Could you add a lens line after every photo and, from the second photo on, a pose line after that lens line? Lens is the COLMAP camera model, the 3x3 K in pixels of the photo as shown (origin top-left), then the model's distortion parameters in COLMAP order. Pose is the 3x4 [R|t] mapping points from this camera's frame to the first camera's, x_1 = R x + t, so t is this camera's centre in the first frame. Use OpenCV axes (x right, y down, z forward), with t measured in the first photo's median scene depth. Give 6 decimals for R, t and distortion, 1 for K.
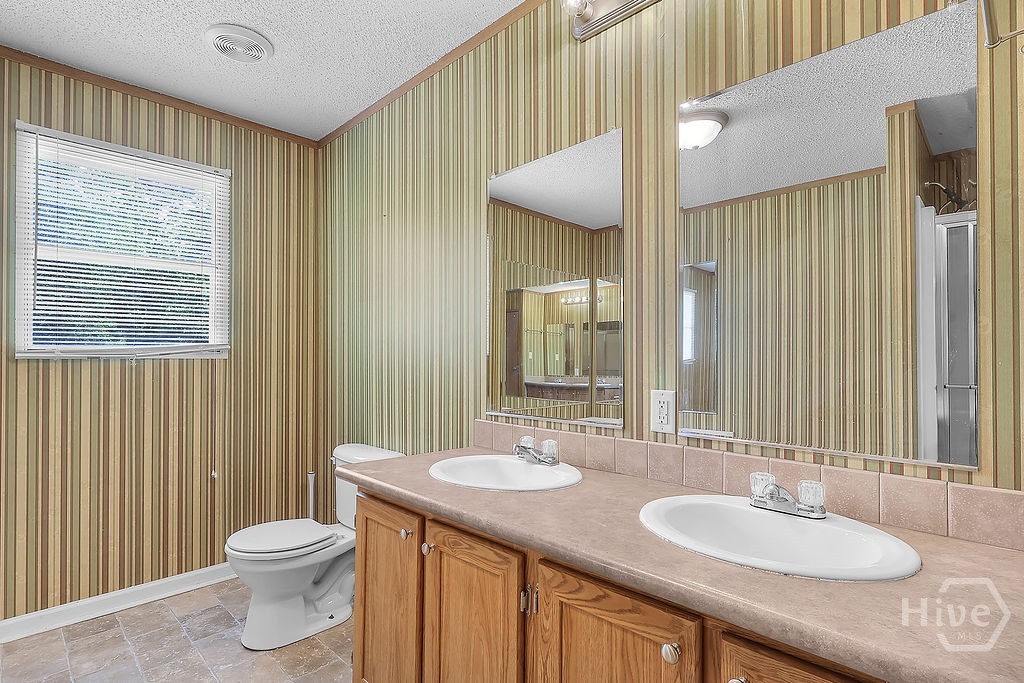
lens RADIAL K [[513.1, 0, 514.4], [0, 513.1, 351.4], [0, 0, 1]] dist [0.000768, 0.000168]
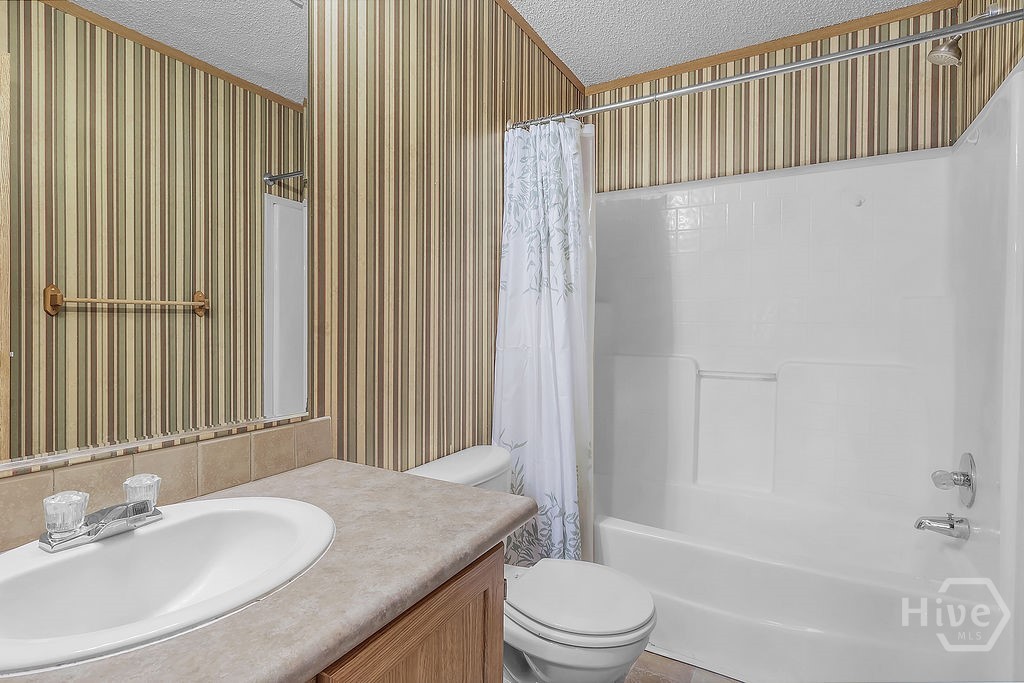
lens RADIAL K [[504.8, 0, 510.8], [0, 504.8, 326.4], [0, 0, 1]] dist [0.000066, 0.000017]
pose [[-0.255429, -0.007135, 0.966802, -0.654446], [-0.011495, 0.999924, 0.004343, 0.023136], [-0.966760, -0.010004, -0.255491, 1.009270]]
